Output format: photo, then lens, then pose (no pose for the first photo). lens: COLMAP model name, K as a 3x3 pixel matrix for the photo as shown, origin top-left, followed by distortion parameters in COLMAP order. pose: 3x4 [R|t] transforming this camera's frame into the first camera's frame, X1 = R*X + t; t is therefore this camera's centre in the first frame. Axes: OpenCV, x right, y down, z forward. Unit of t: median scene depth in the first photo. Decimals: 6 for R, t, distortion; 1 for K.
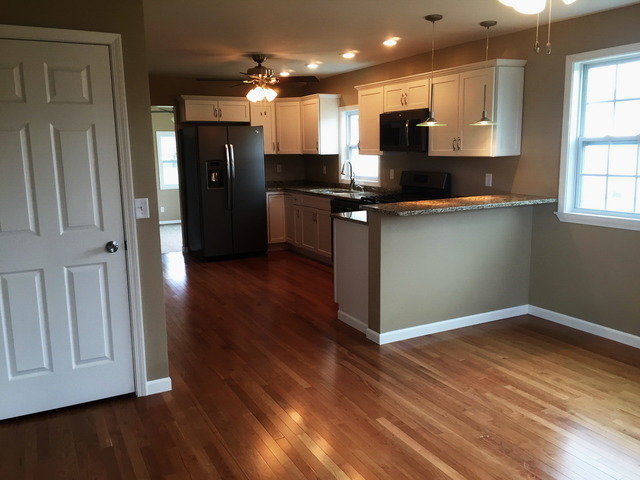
lens RADIAL K [[554.7, 0, 320.0], [0, 554.7, 240.0], [0, 0, 1]] dist [-0.003630, -0.008377]
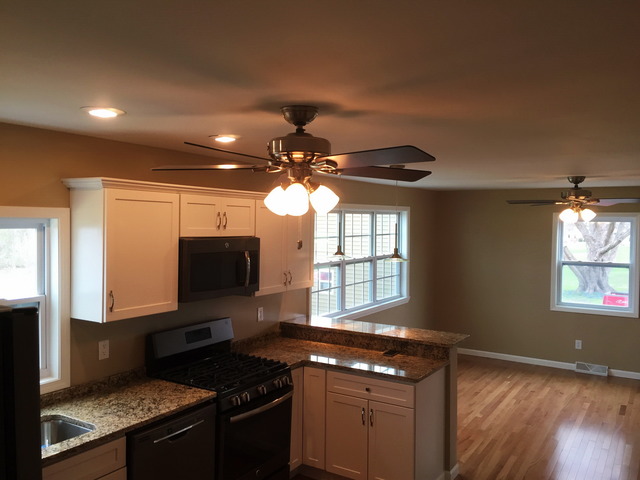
lens RADIAL K [[512.3, 0, 320.0], [0, 512.3, 240.0], [0, 0, 1]] dist [0.002927, -0.000132]
pose [[-0.460730, -0.020107, 0.887313, -0.385008], [0.156584, 0.982220, 0.103563, -0.234895], [-0.873619, 0.186654, -0.449389, 1.006497]]
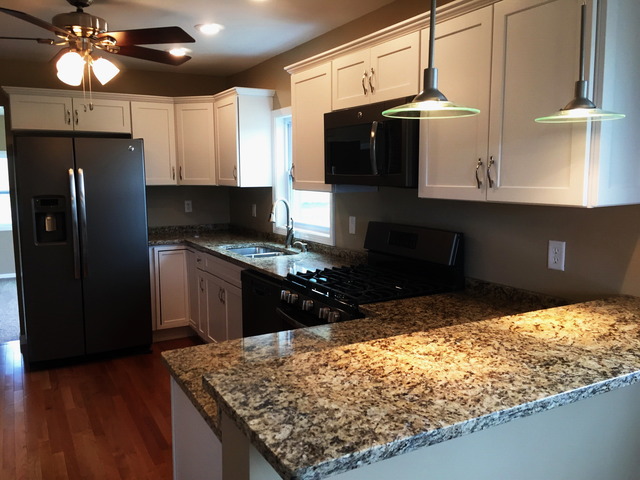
lens RADIAL K [[554.7, 0, 320.0], [0, 554.7, 240.0], [0, 0, 1]] dist [-0.003630, -0.008377]
pose [[0.999690, 0.007468, 0.023753, 0.083161], [-0.006358, 0.998900, -0.046464, -0.076328], [-0.024074, 0.046299, 0.998637, 0.438996]]
